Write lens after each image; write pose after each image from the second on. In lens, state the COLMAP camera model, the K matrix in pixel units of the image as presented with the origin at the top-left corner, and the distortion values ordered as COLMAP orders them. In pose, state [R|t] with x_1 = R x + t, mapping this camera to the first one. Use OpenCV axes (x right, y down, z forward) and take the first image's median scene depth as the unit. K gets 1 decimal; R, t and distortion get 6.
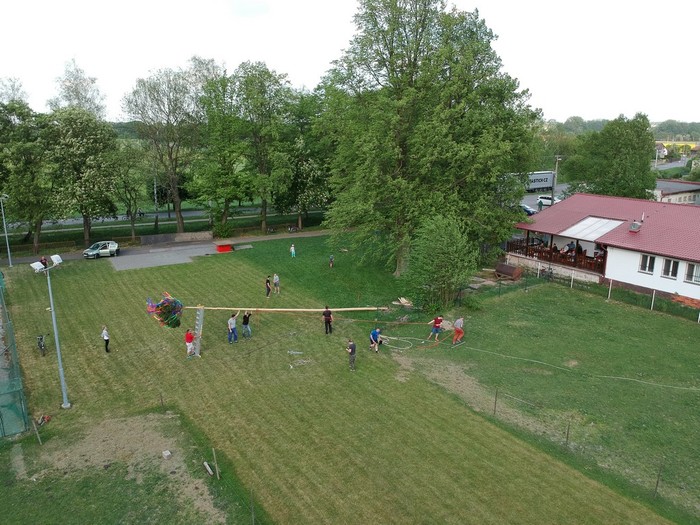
lens RADIAL K [[505.9, 0, 350.0], [0, 505.9, 262.5], [0, 0, 1]] dist [0.053873, -0.114492]
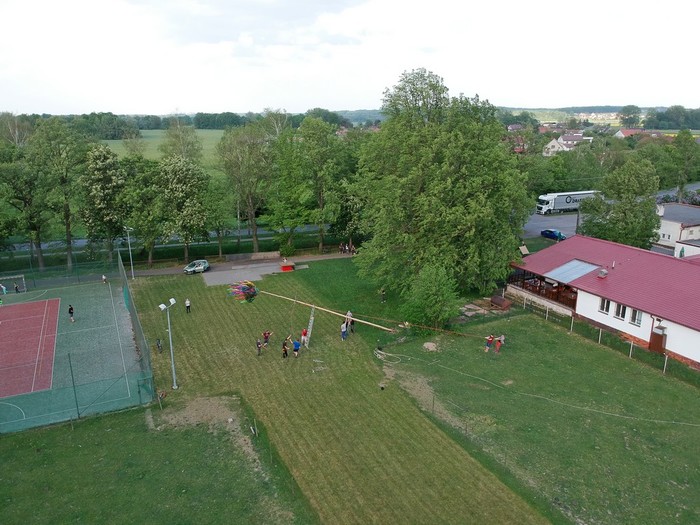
lens RADIAL K [[505.9, 0, 350.0], [0, 505.9, 262.5], [0, 0, 1]] dist [0.053873, -0.114492]
pose [[0.986961, 0.035784, -0.156933, 0.202444], [-0.031727, 0.999096, 0.028282, -0.153541], [0.157803, -0.022935, 0.987204, -0.437047]]
